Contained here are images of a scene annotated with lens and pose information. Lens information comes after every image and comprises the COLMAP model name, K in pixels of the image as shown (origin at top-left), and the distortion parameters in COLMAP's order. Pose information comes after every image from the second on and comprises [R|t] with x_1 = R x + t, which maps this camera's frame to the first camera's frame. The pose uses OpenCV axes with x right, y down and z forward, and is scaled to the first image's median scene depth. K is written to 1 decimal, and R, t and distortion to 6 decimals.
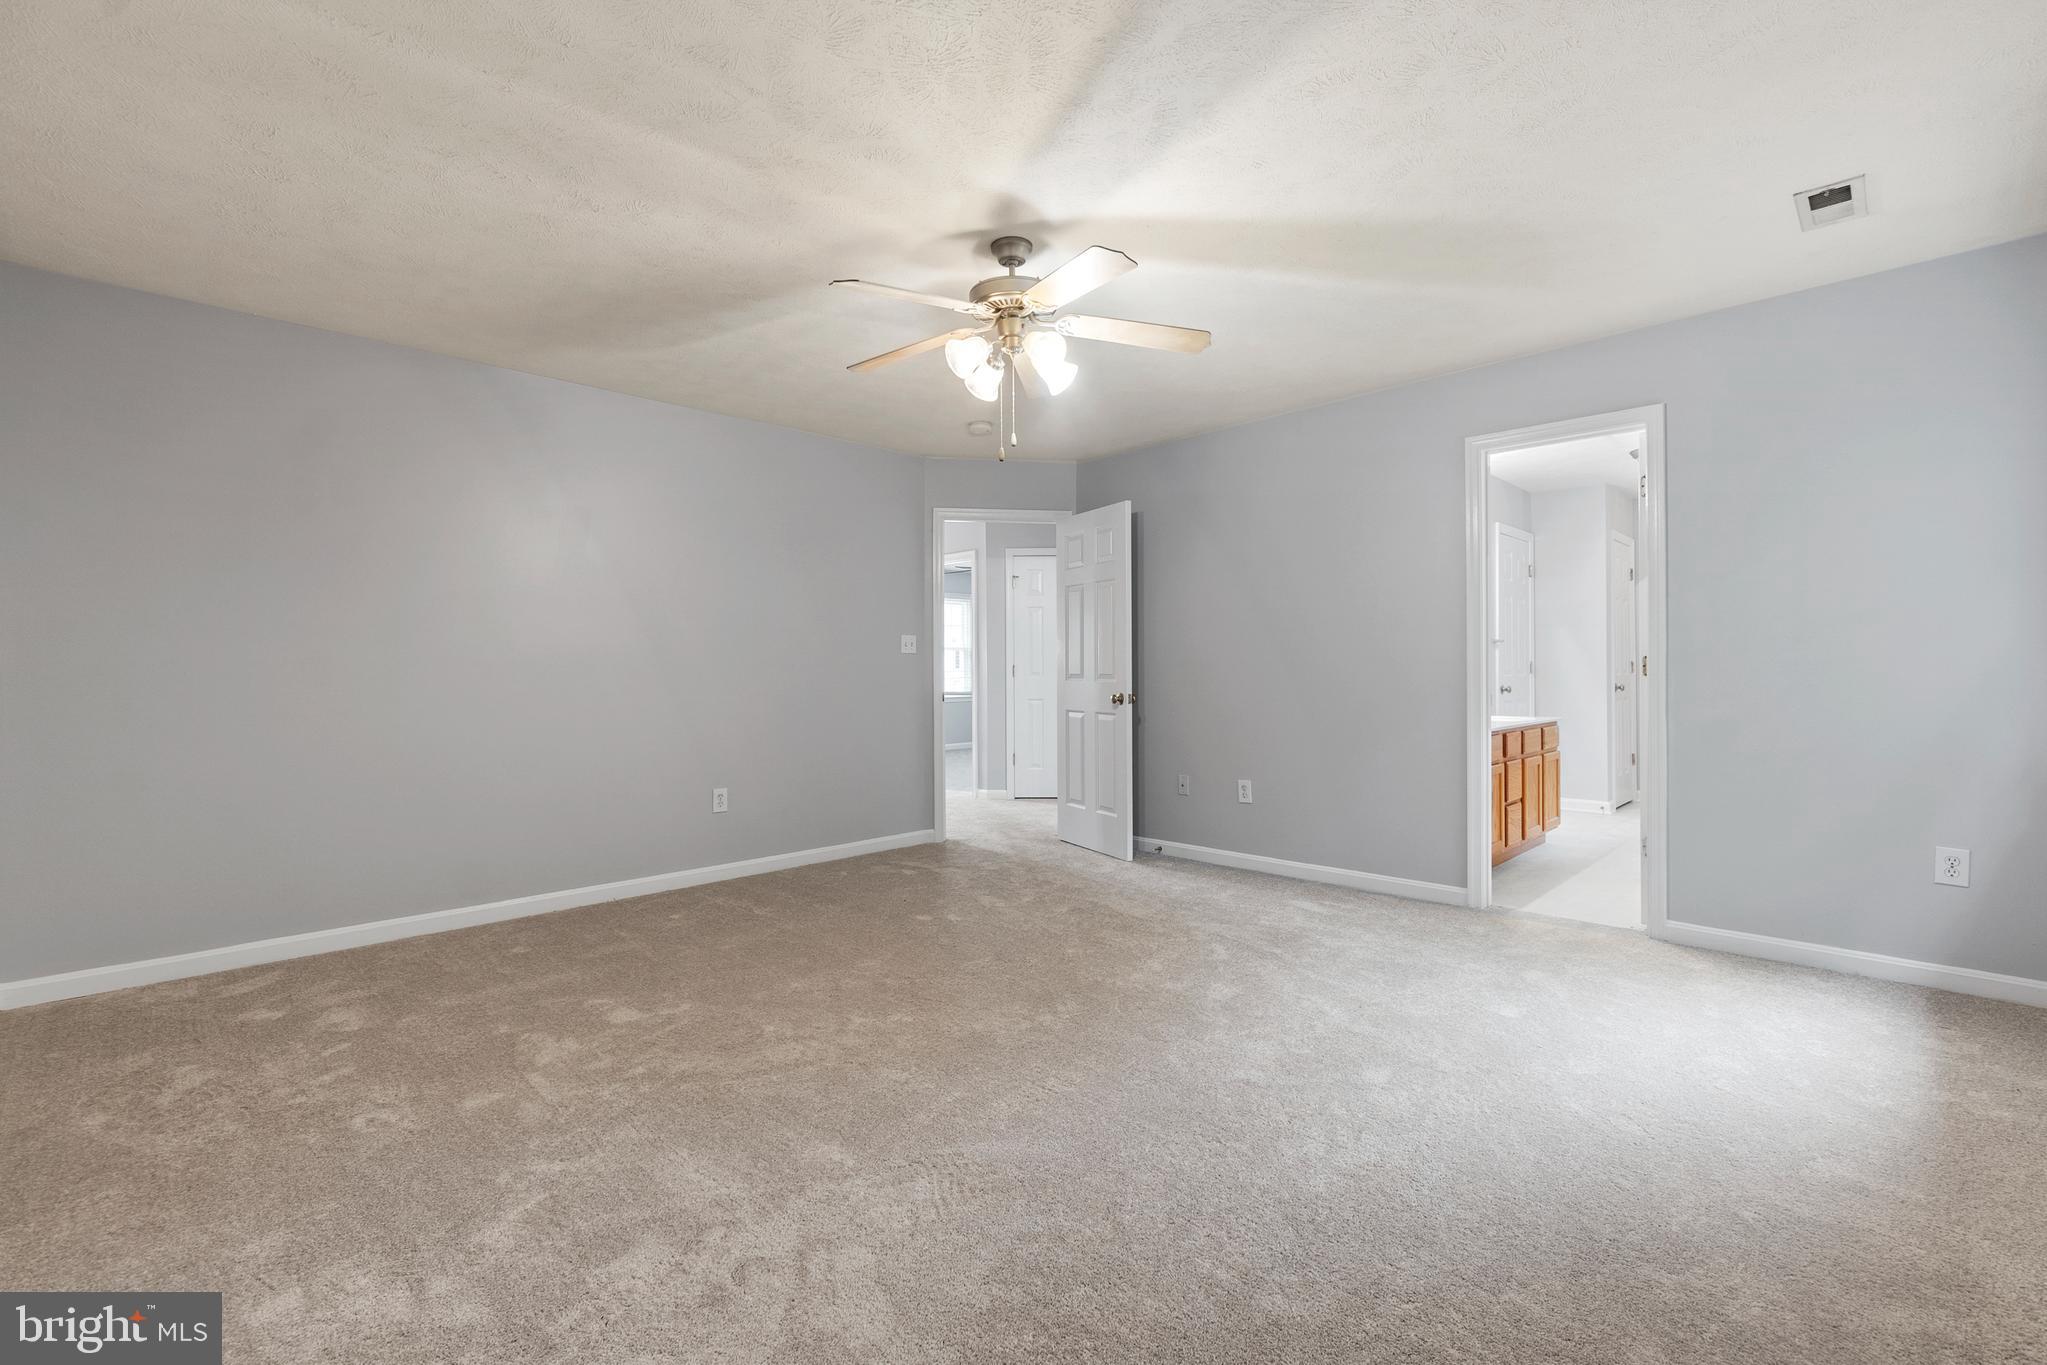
lens RADIAL K [[896.3, 0, 1024.2], [0, 896.3, 677.5], [0, 0, 1]] dist [-0.002863, -0.000349]
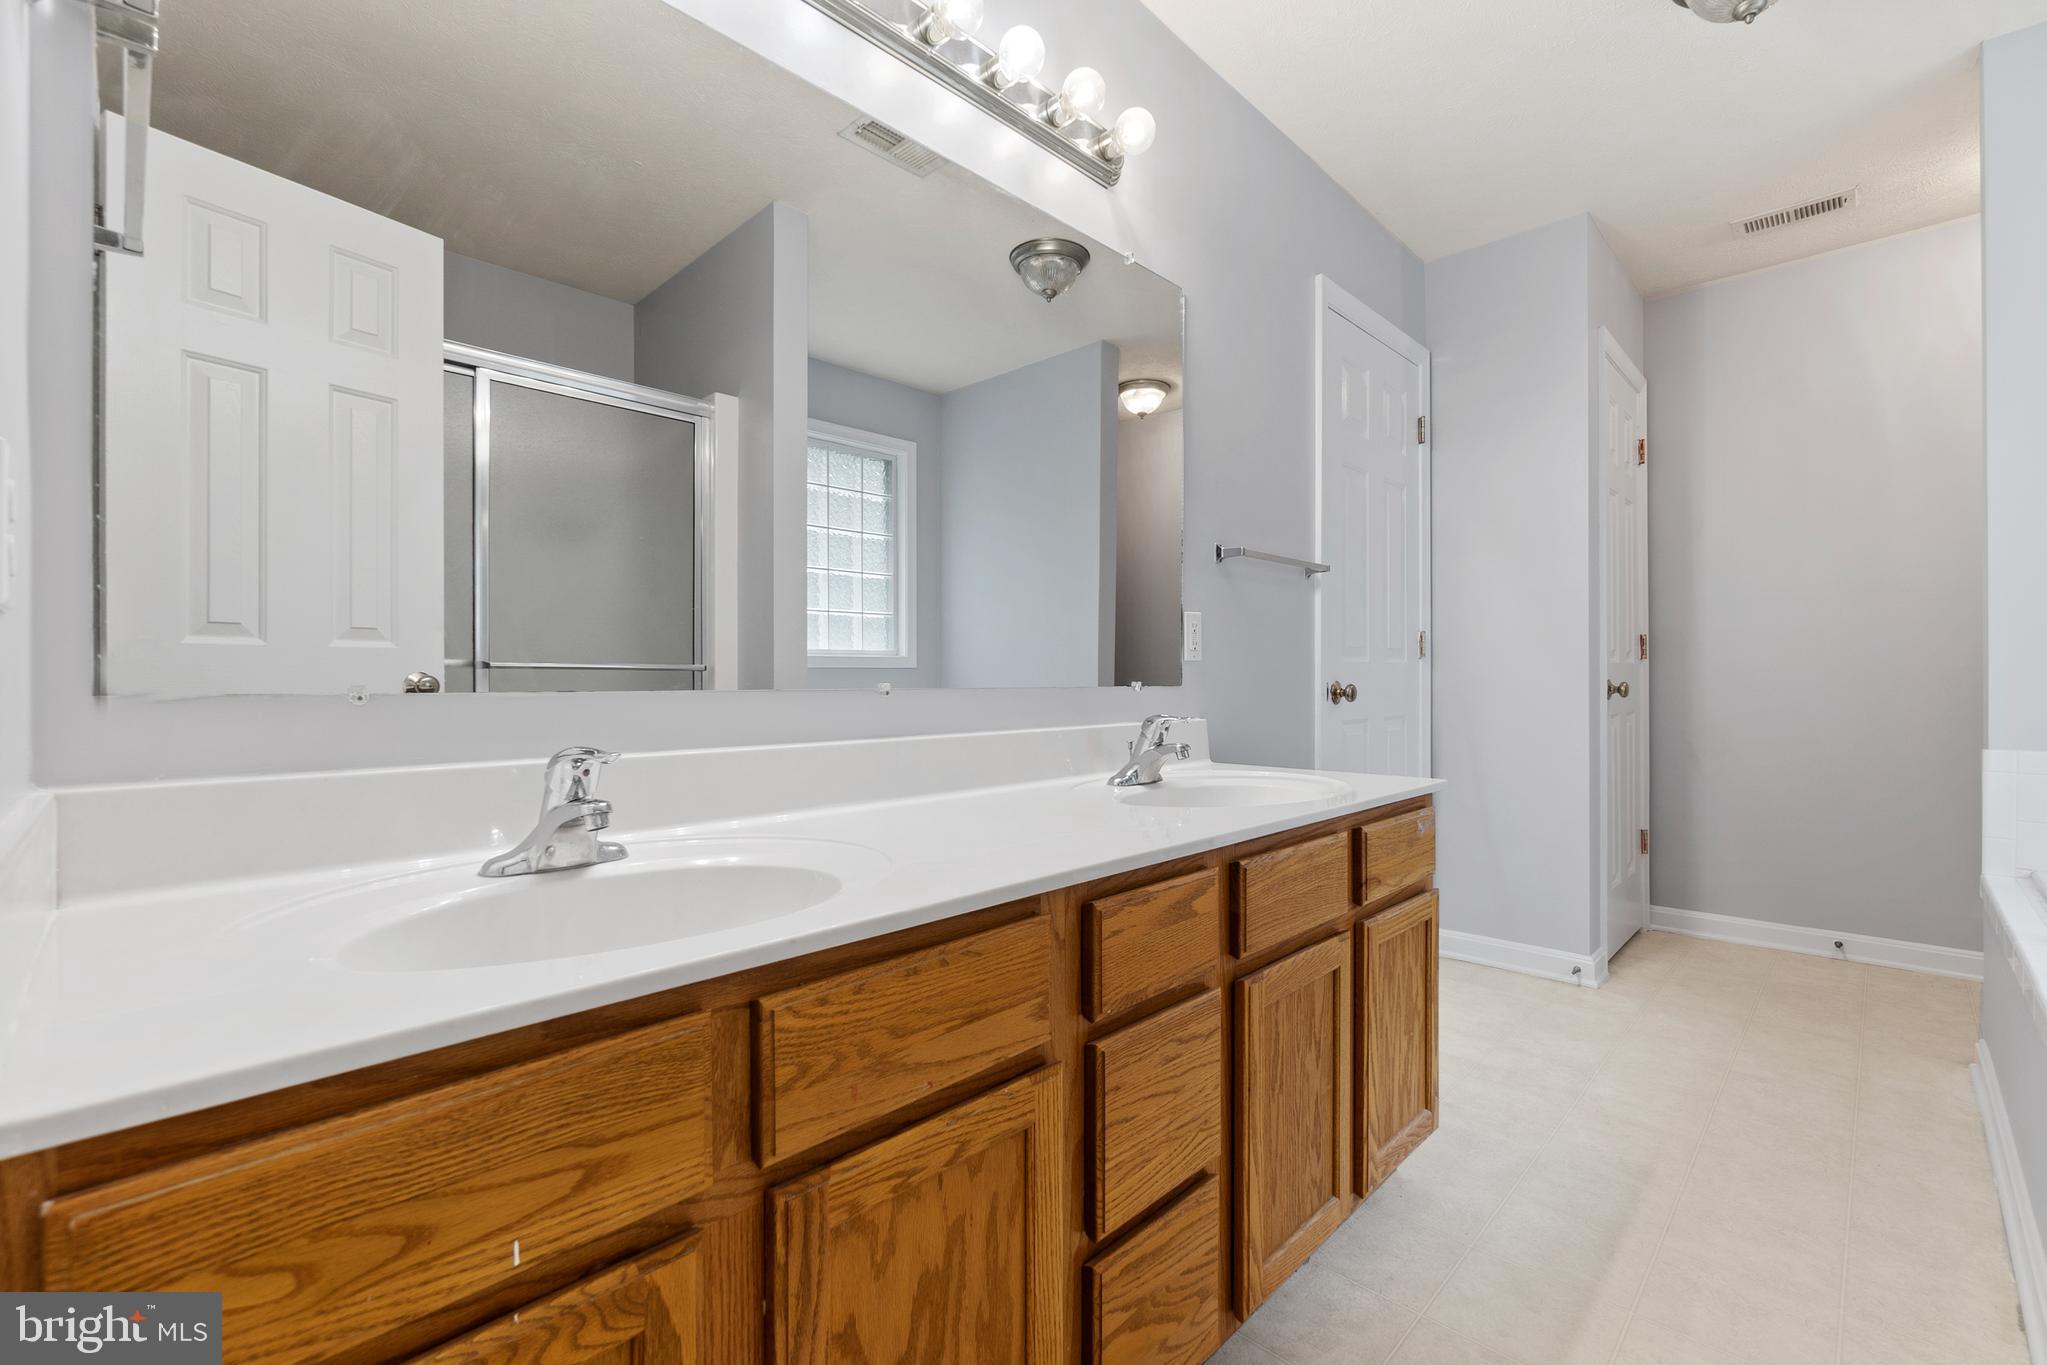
lens RADIAL K [[896.3, 0, 1024.2], [0, 896.3, 677.5], [0, 0, 1]] dist [-0.002863, -0.000349]
pose [[0.999883, 0.004103, 0.014719, 0.376684], [-0.004071, 0.999989, -0.002215, 0.007638], [-0.014728, 0.002155, 0.999889, 0.578855]]
